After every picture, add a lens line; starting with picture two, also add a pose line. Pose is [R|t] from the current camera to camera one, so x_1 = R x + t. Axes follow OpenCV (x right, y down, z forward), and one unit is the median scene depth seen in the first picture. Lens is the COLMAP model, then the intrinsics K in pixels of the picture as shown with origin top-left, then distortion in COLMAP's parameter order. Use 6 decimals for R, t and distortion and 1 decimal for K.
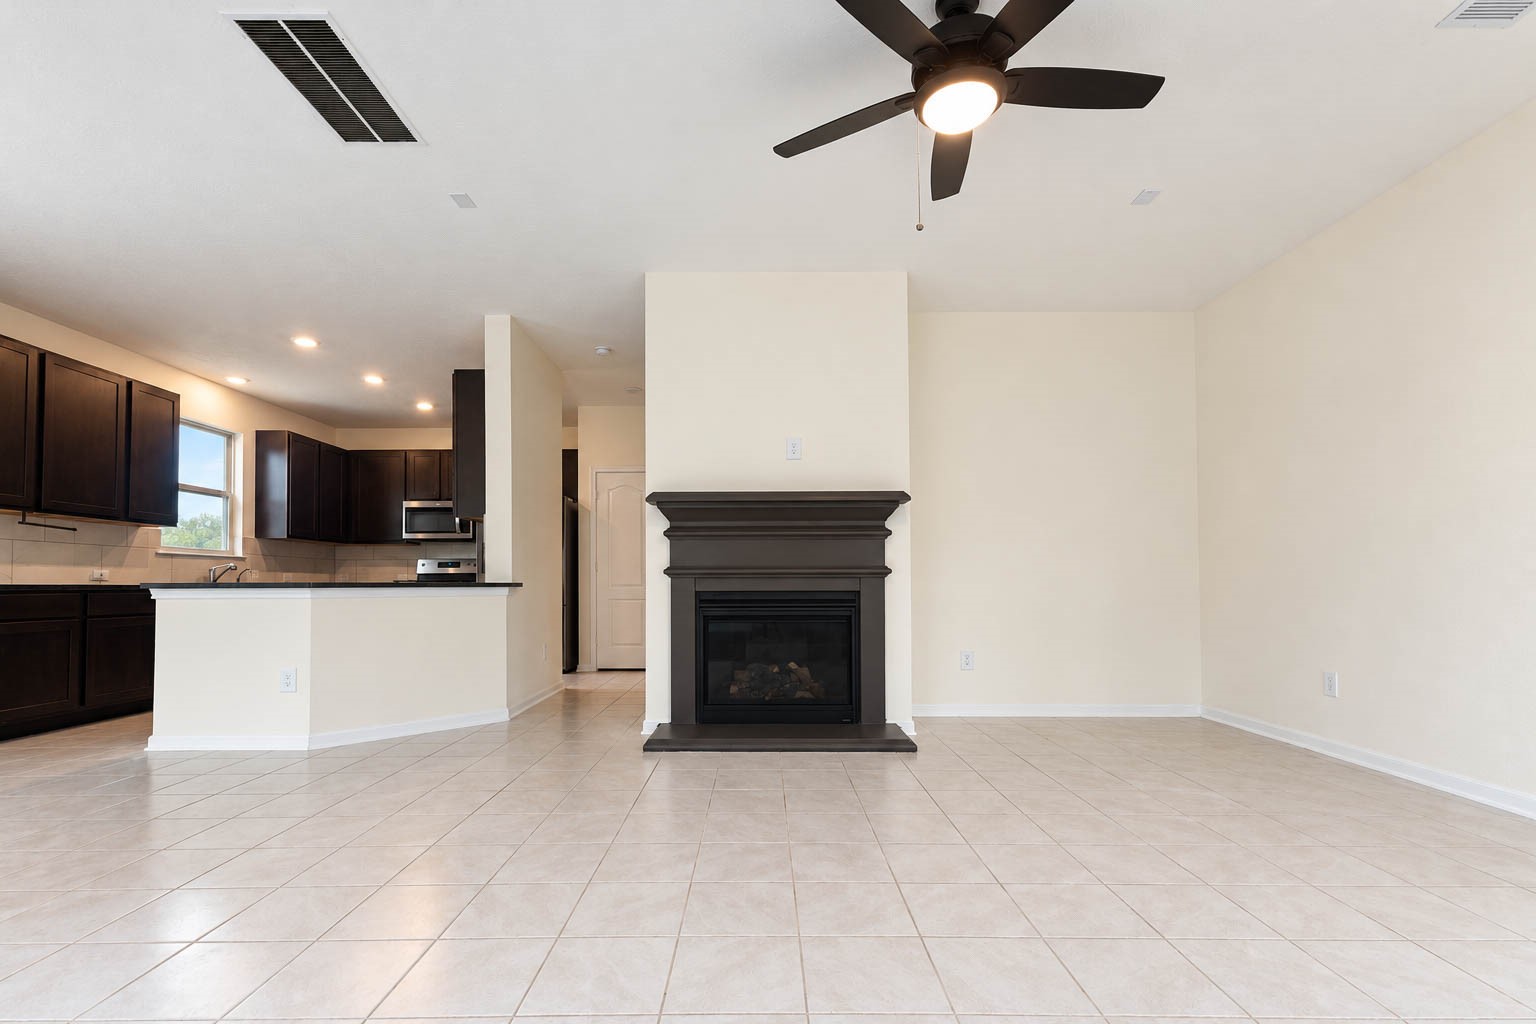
lens RADIAL K [[690.2, 0, 741.4], [0, 690.2, 563.9], [0, 0, 1]] dist [0.010778, -0.003097]
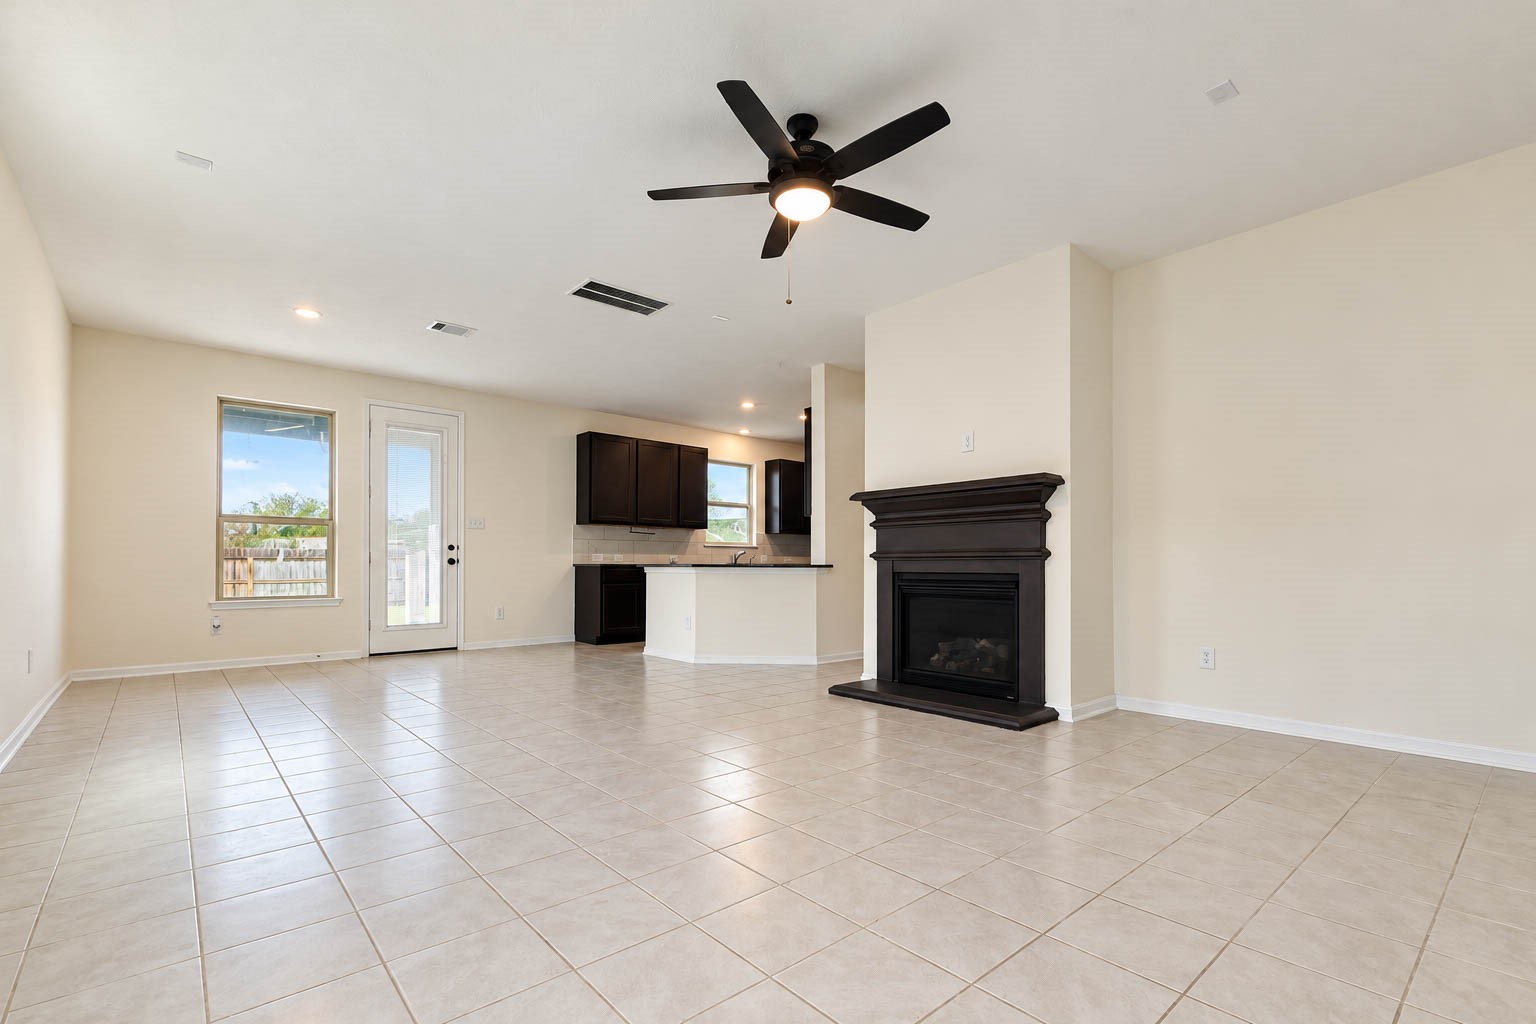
lens RADIAL K [[690.2, 0, 766.6], [0, 690.2, 555.1], [0, 0, 1]] dist [0.010778, -0.003097]
pose [[0.659323, -0.006626, -0.751831, 0.677977], [0.018117, 0.999811, 0.007077, -0.002183], [0.751642, -0.018287, 0.659318, 0.042583]]
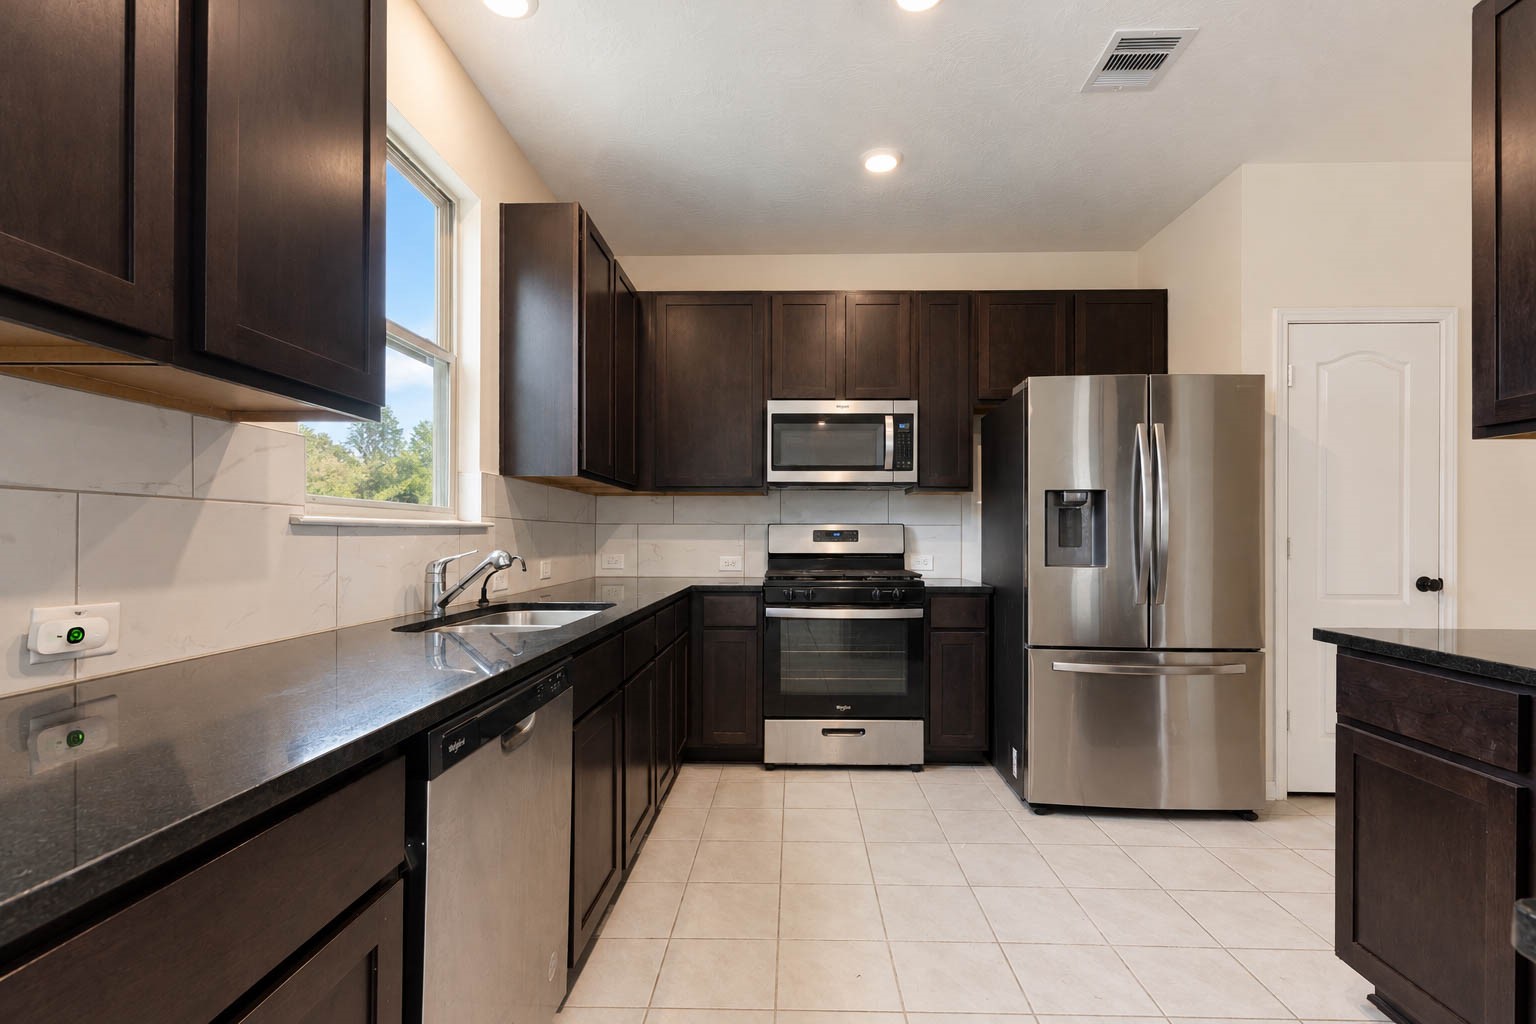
lens RADIAL K [[690.2, 0, 760.6], [0, 690.2, 530.3], [0, 0, 1]] dist [0.010778, -0.003097]
pose [[0.999252, 0.006977, -0.038042, -0.888296], [-0.006125, 0.999729, 0.022468, -0.026697], [0.038189, -0.022218, 0.999024, 1.004278]]
